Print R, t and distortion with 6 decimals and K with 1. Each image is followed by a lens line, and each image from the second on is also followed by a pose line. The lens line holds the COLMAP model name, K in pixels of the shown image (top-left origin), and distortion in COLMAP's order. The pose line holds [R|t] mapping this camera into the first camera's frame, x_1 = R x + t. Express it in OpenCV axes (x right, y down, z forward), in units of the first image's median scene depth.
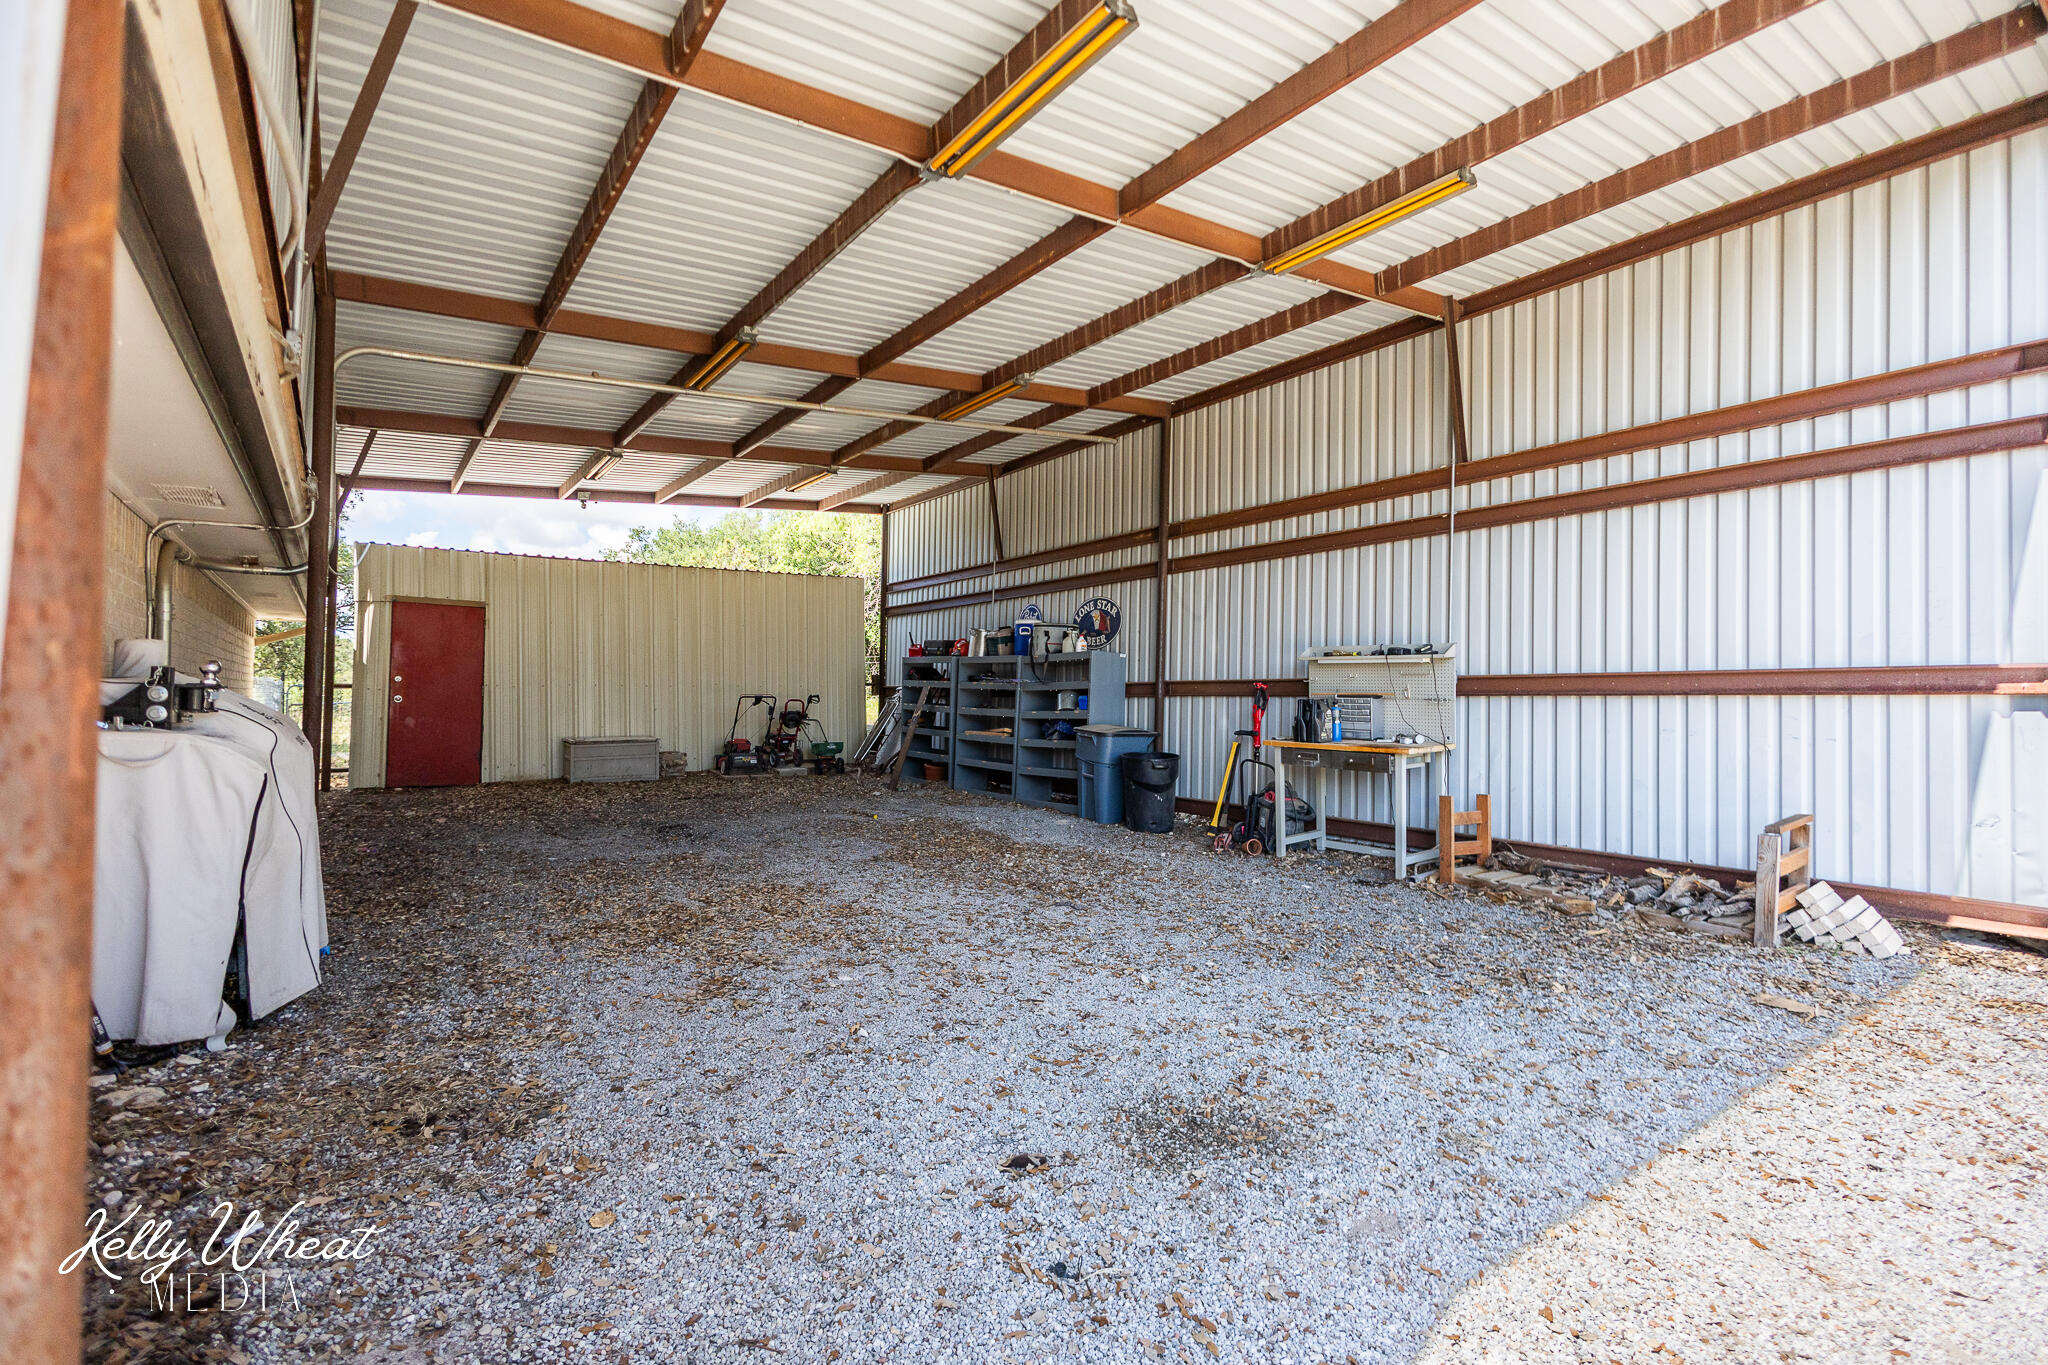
lens RADIAL K [[940.5, 0, 1032.8], [0, 940.5, 682.3], [0, 0, 1]] dist [0.007322, -0.001158]
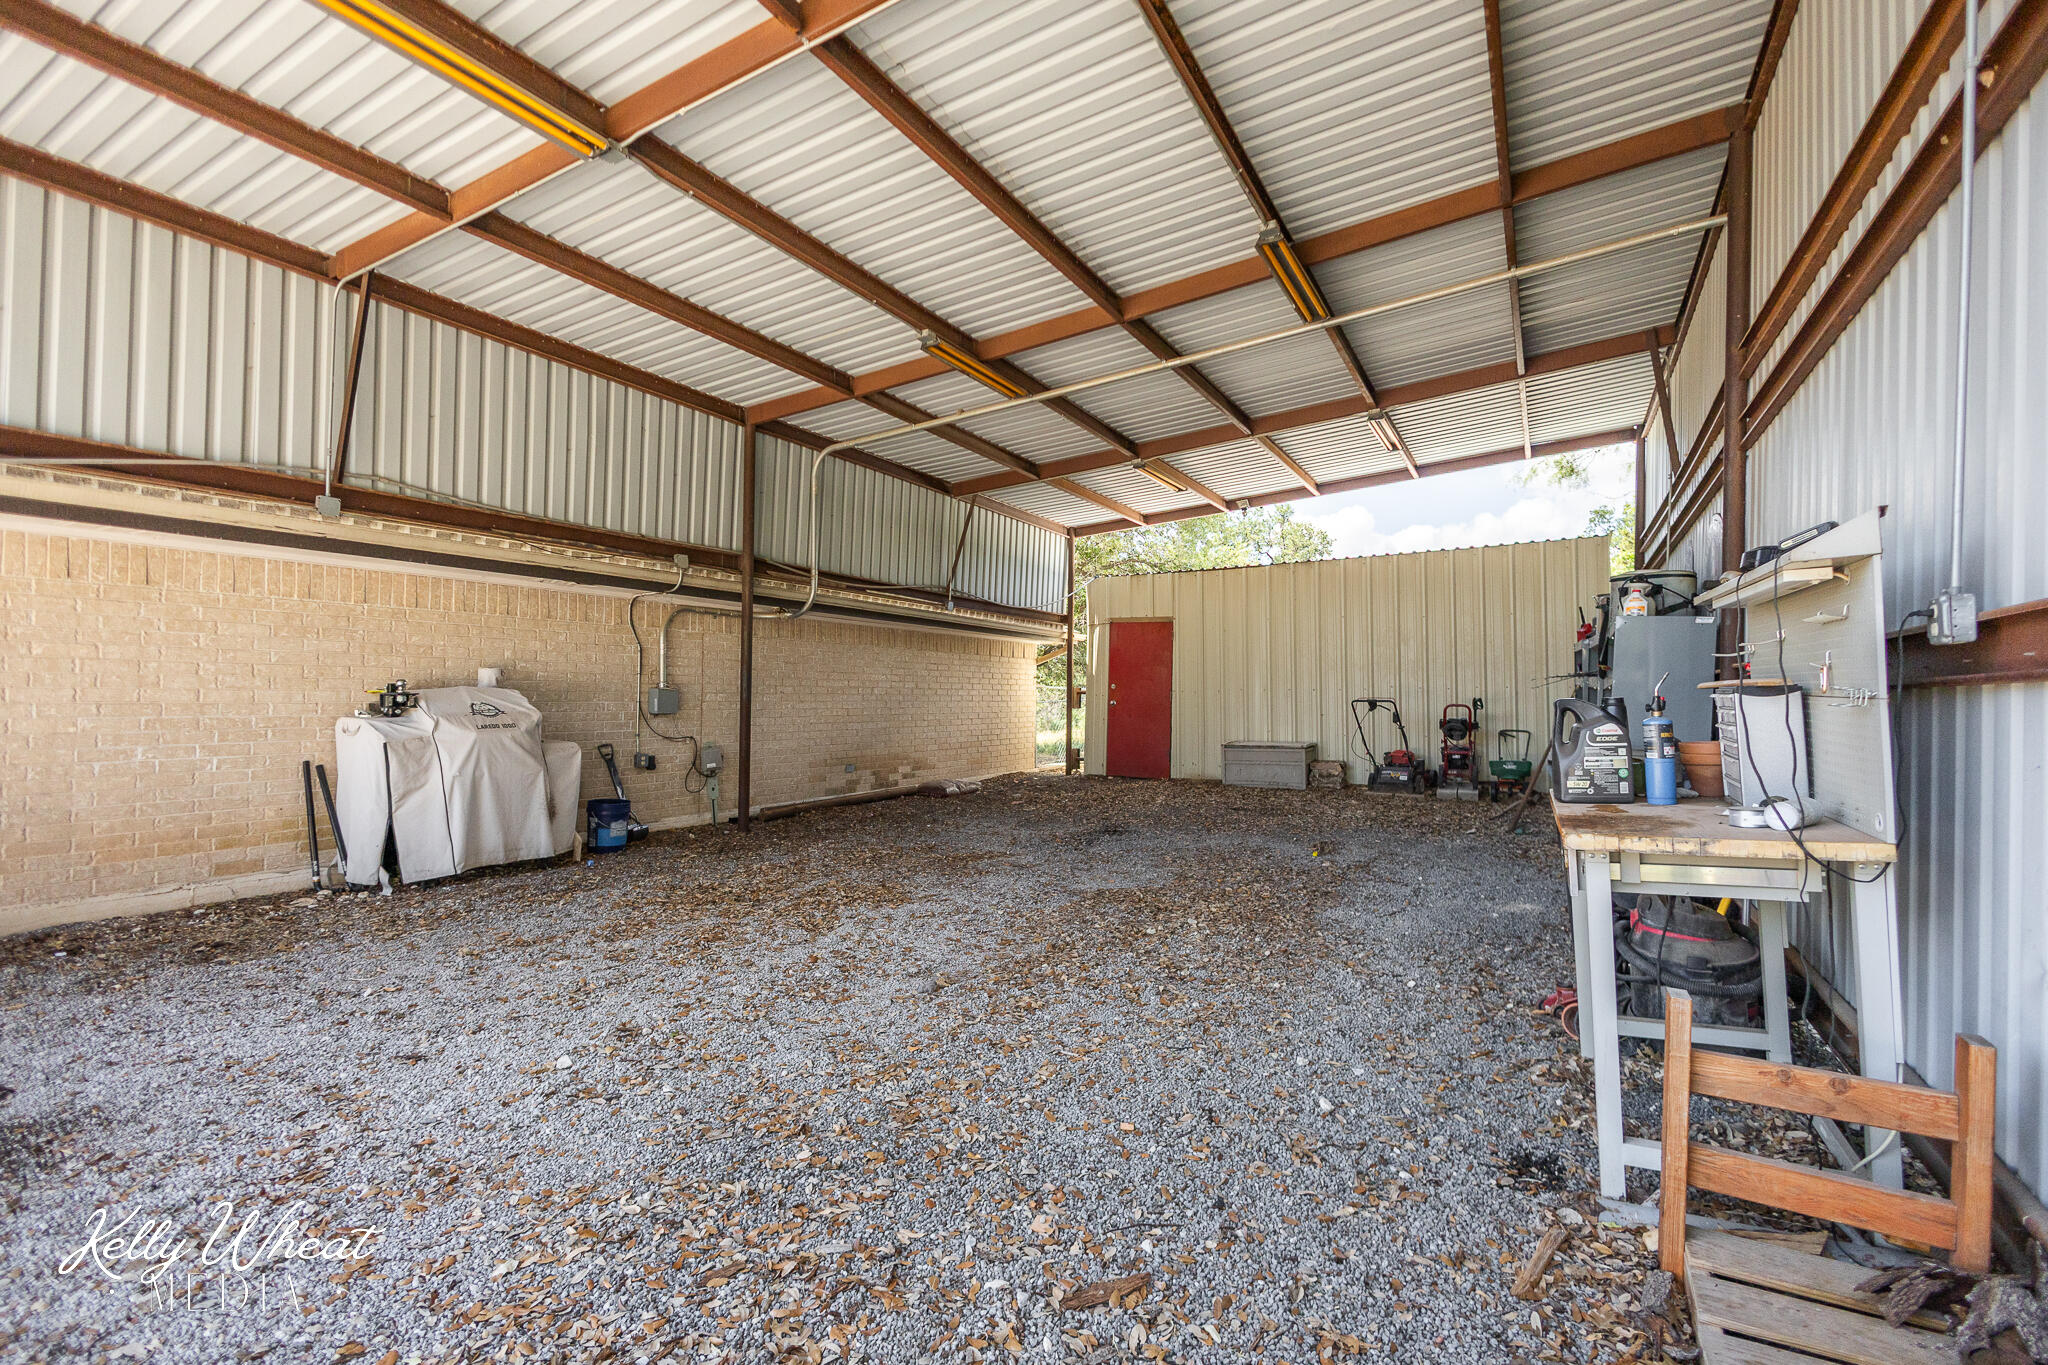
lens RADIAL K [[940.5, 0, 1022.4], [0, 940.5, 687.9], [0, 0, 1]] dist [0.007322, -0.001158]
pose [[0.417944, -0.016592, -0.908321, 0.405479], [0.014765, 0.999825, -0.011470, 0.010344], [0.908353, -0.008617, 0.418116, 0.423632]]
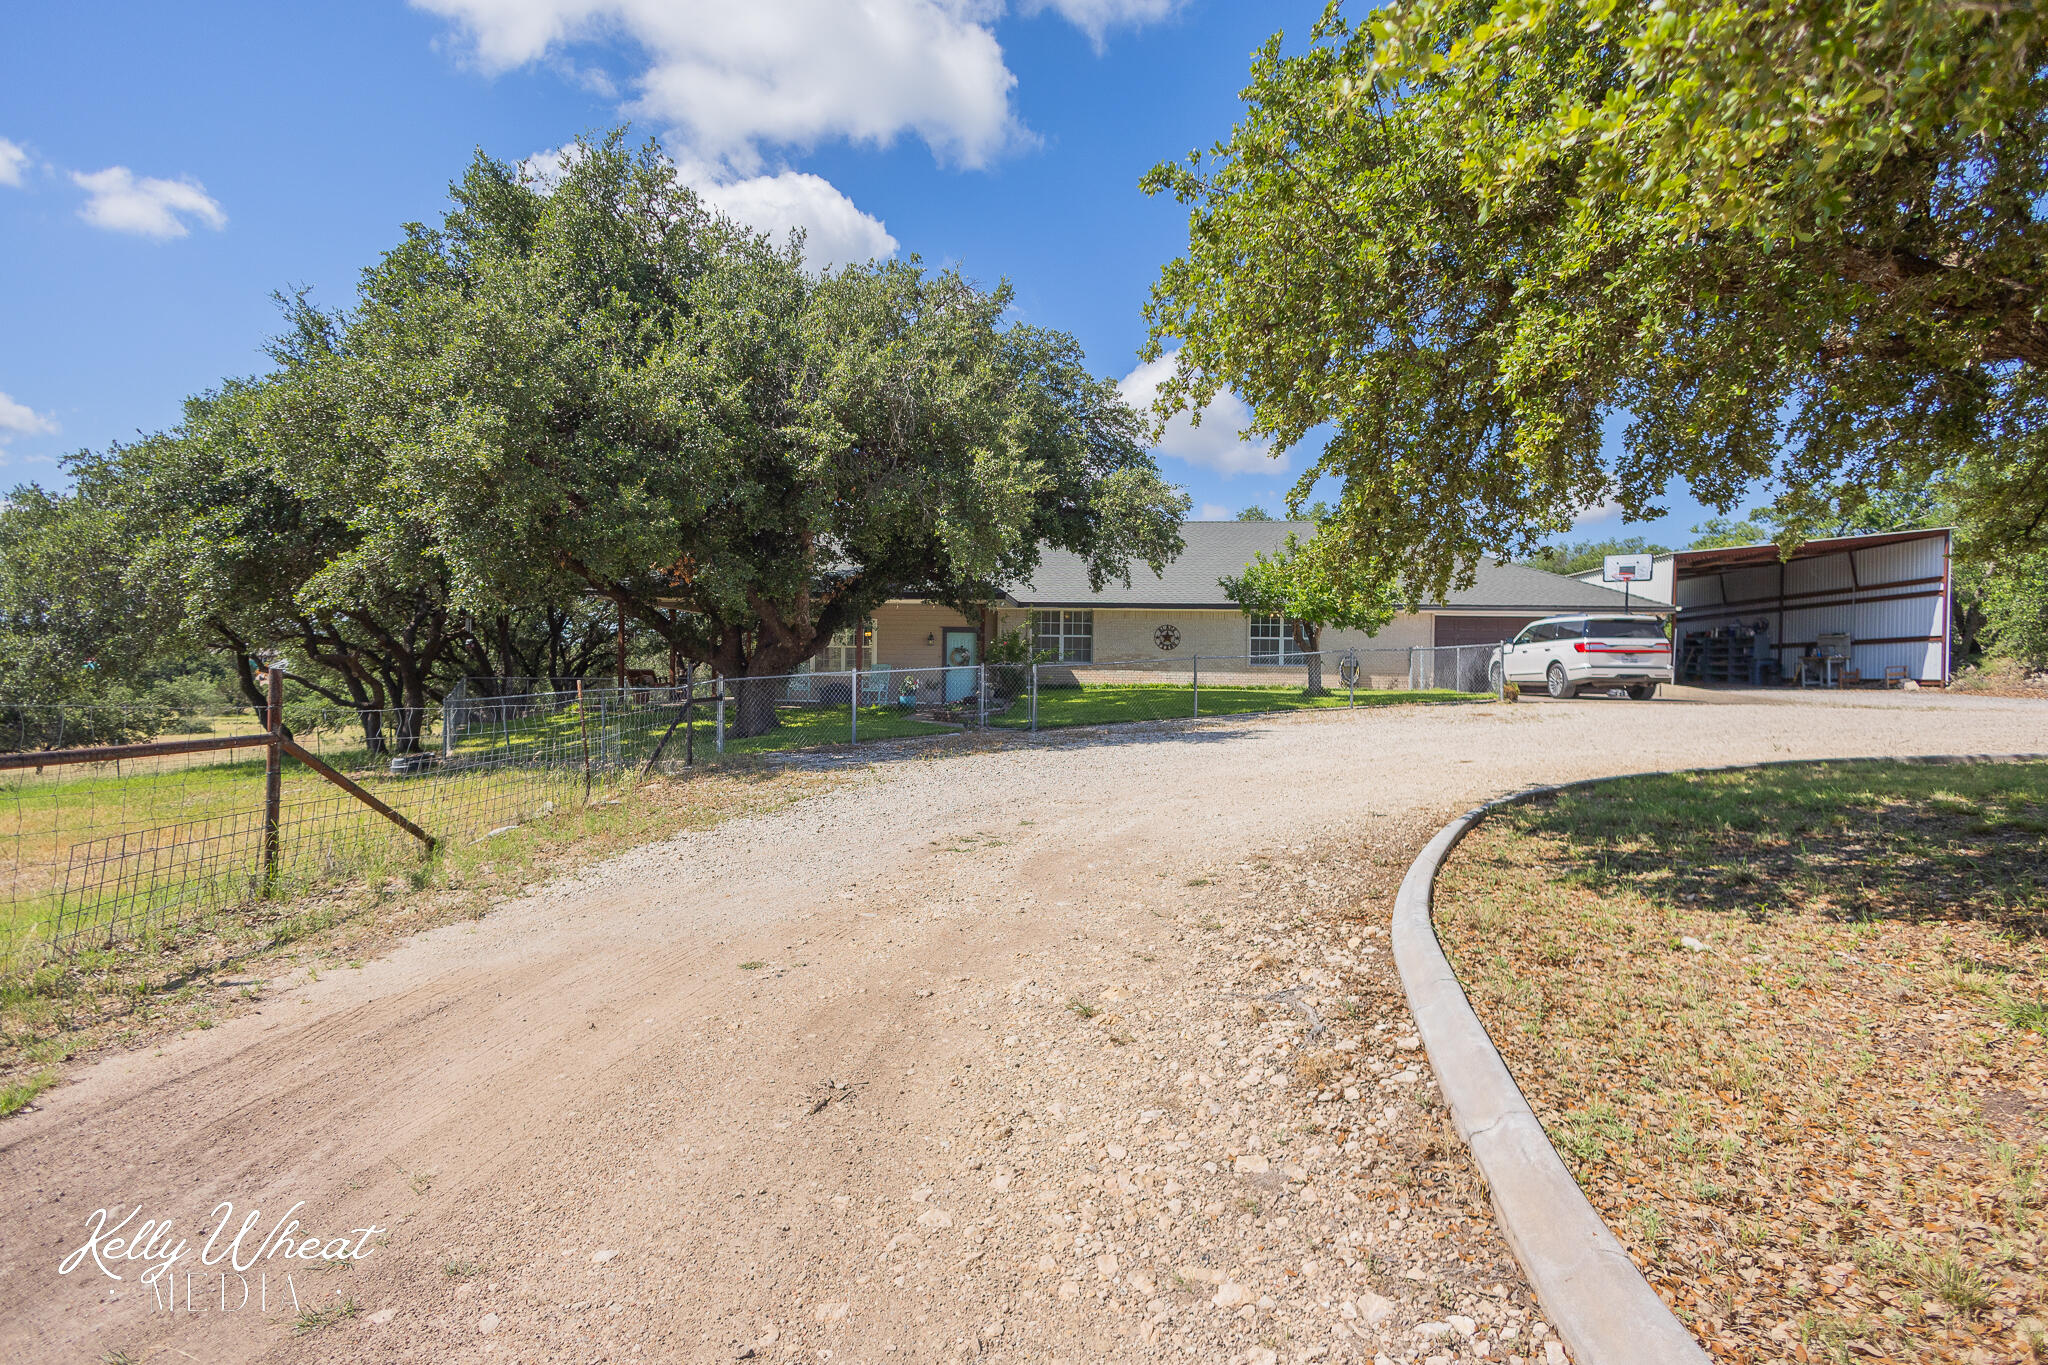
lens RADIAL K [[940.5, 0, 1027.7], [0, 940.5, 687.9], [0, 0, 1]] dist [0.007322, -0.001158]
pose [[0.744293, -0.000067, -0.667853, 0.358947], [0.018782, 0.999607, 0.020832, 0.033049], [0.667589, -0.028049, 0.744002, -3.021740]]
